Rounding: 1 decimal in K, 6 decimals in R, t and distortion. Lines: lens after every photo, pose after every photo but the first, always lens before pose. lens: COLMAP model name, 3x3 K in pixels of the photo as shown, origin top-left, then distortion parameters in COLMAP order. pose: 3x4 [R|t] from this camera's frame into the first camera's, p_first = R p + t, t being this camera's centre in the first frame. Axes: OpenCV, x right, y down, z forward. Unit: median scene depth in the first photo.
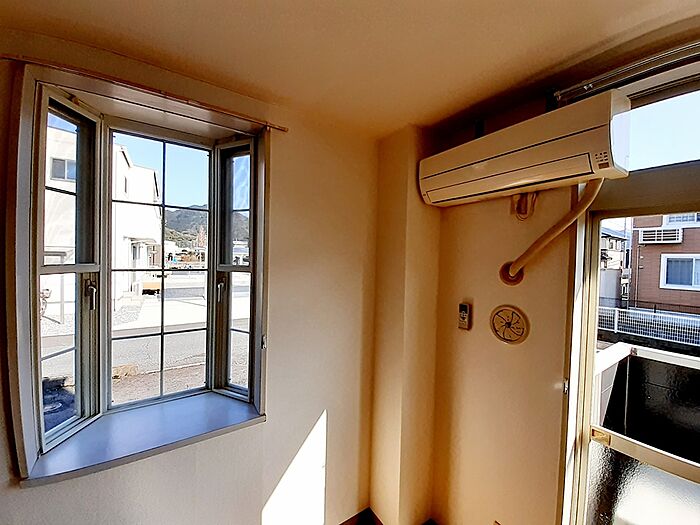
lens RADIAL K [[278.0, 0, 350.0], [0, 278.0, 262.5], [0, 0, 1]] dist [0.000271, 0.000056]
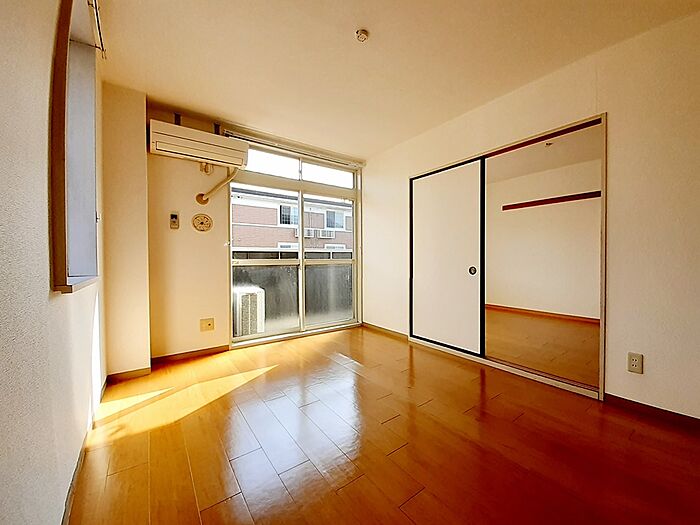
lens RADIAL K [[278.0, 0, 350.0], [0, 278.0, 262.5], [0, 0, 1]] dist [0.000271, 0.000056]
pose [[-0.046512, -0.023144, 0.998650, -1.583794], [-0.002301, 0.999731, 0.023062, 0.466864], [-0.998915, -0.001225, -0.046553, -0.023069]]
